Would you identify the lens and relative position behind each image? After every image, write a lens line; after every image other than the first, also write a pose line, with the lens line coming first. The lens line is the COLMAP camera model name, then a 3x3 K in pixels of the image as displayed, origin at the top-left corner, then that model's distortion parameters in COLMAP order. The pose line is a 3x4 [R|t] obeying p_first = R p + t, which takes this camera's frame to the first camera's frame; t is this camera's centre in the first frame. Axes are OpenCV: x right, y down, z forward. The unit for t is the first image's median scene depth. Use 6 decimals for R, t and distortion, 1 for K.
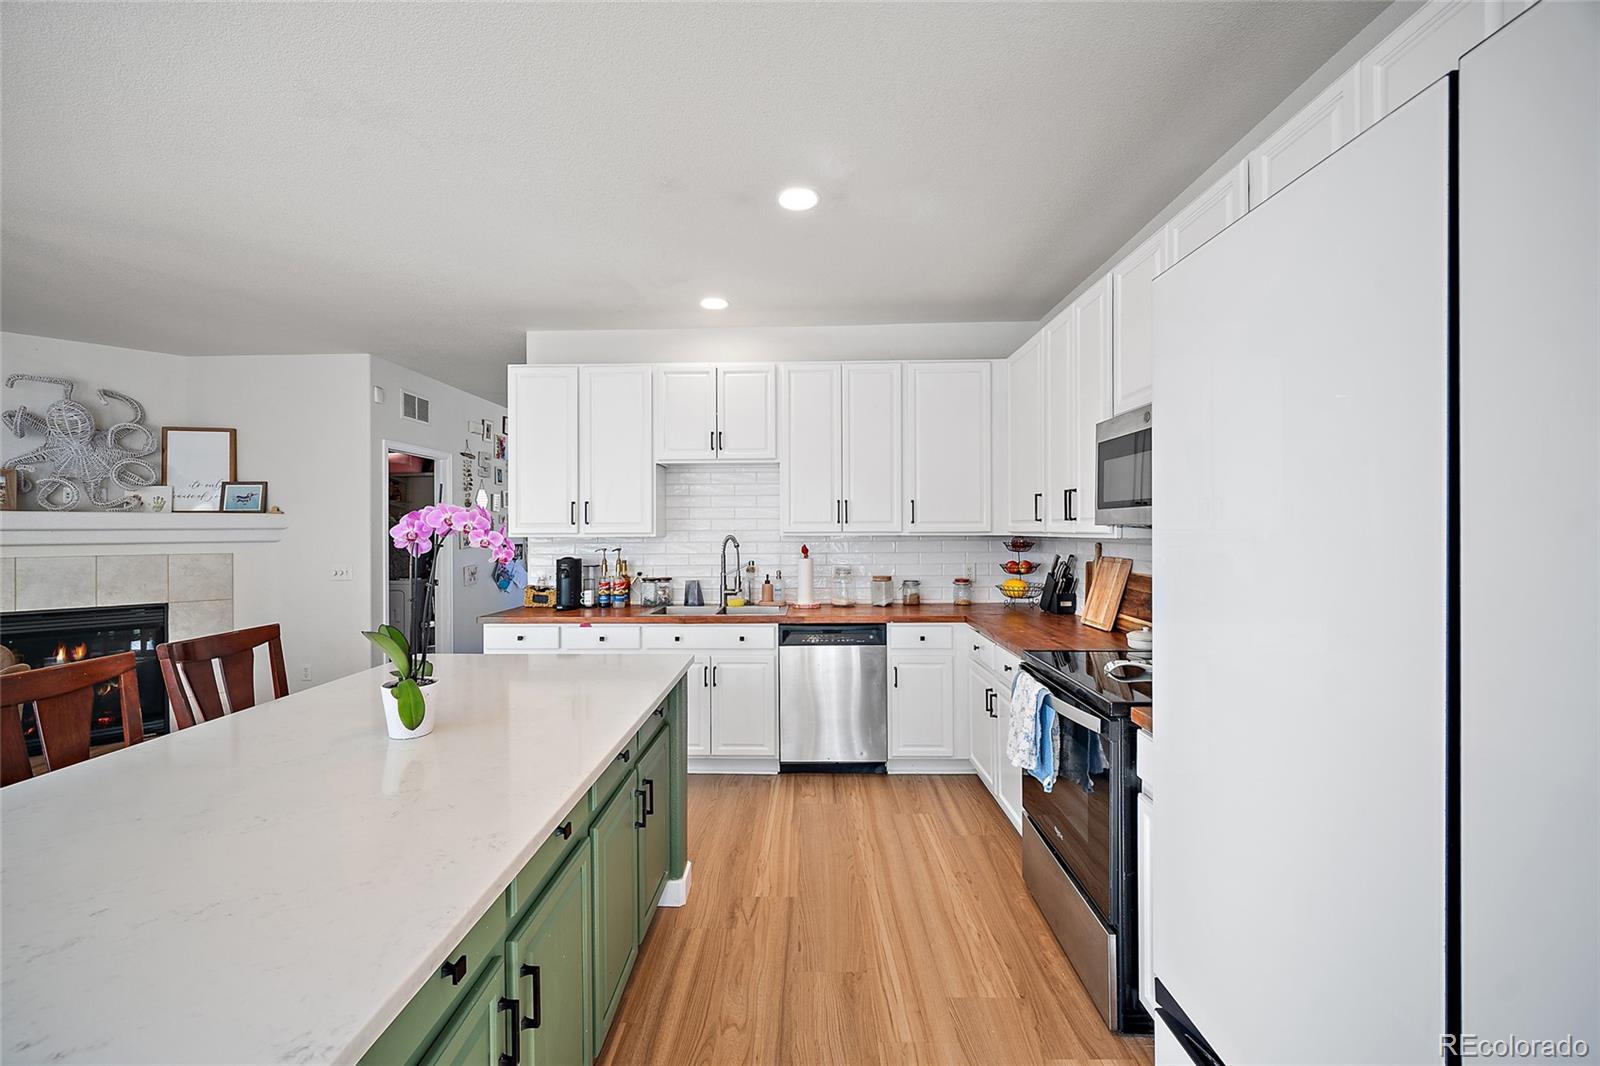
lens RADIAL K [[637.3, 0, 793.0], [0, 637.3, 530.2], [0, 0, 1]] dist [-0.008807, 0.001778]
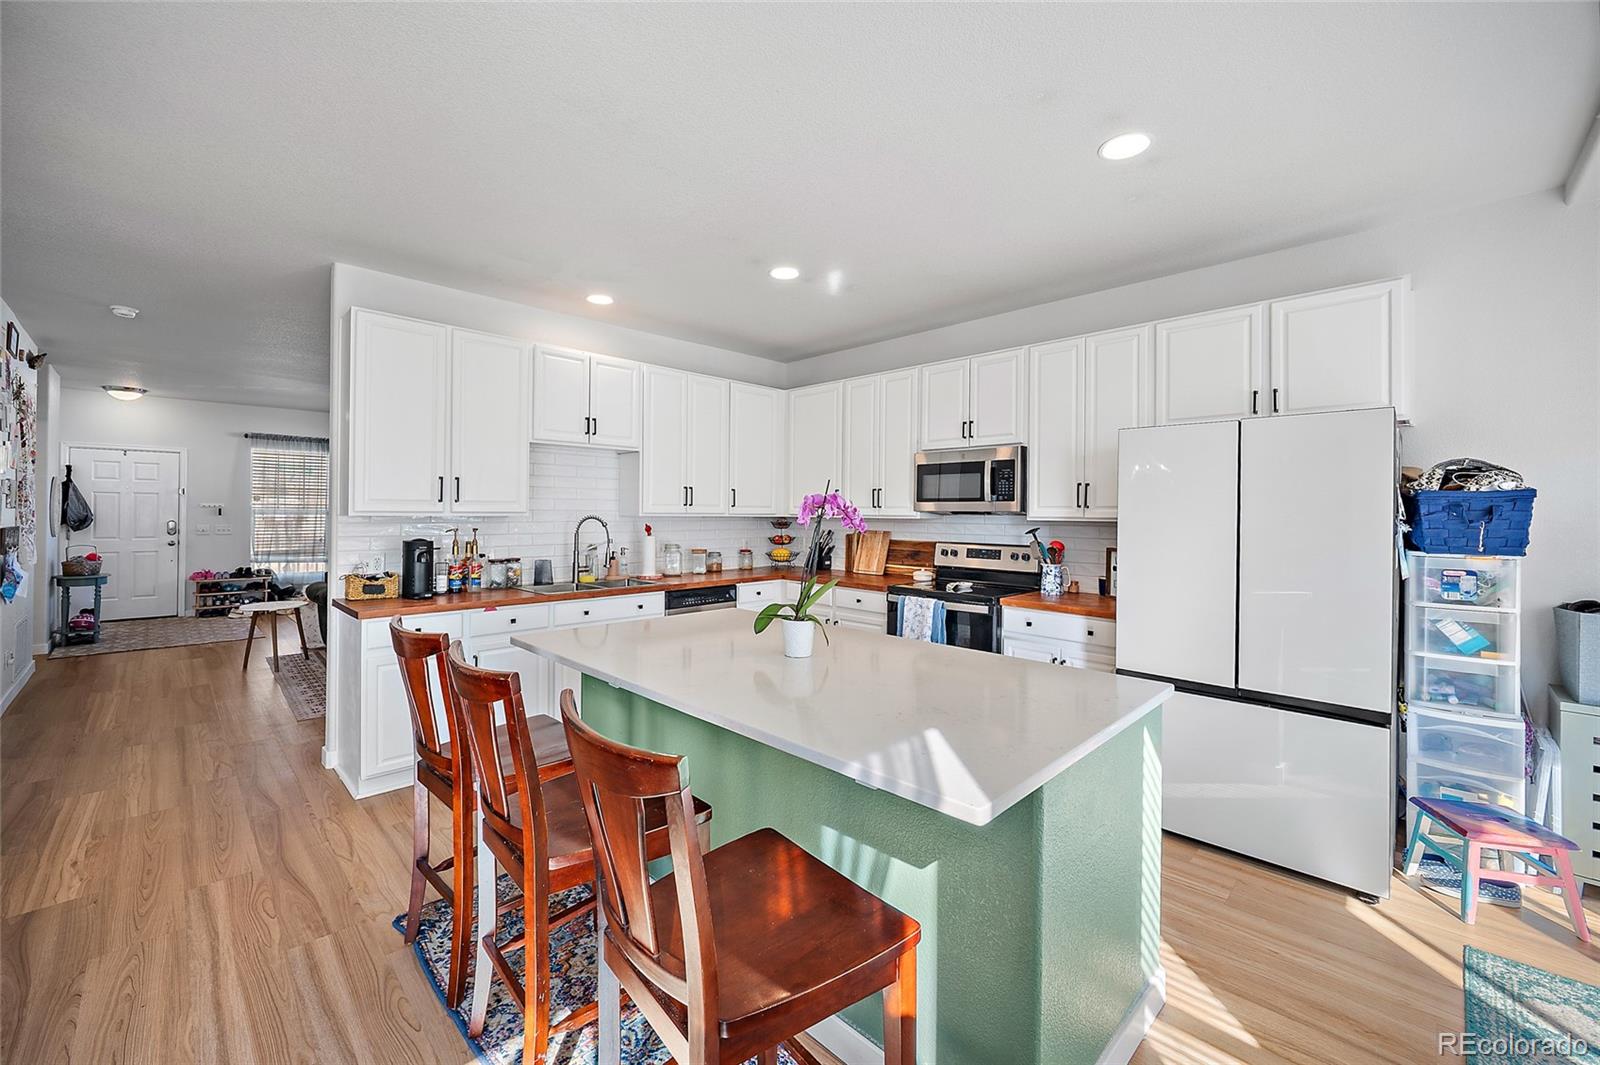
lens RADIAL K [[637.3, 0, 790.8], [0, 637.3, 509.7], [0, 0, 1]] dist [-0.008807, 0.001778]
pose [[0.691990, 0.013967, 0.721772, -0.645585], [-0.011037, 0.999901, -0.008768, 0.004579], [-0.721823, -0.001898, 0.692075, 0.023621]]
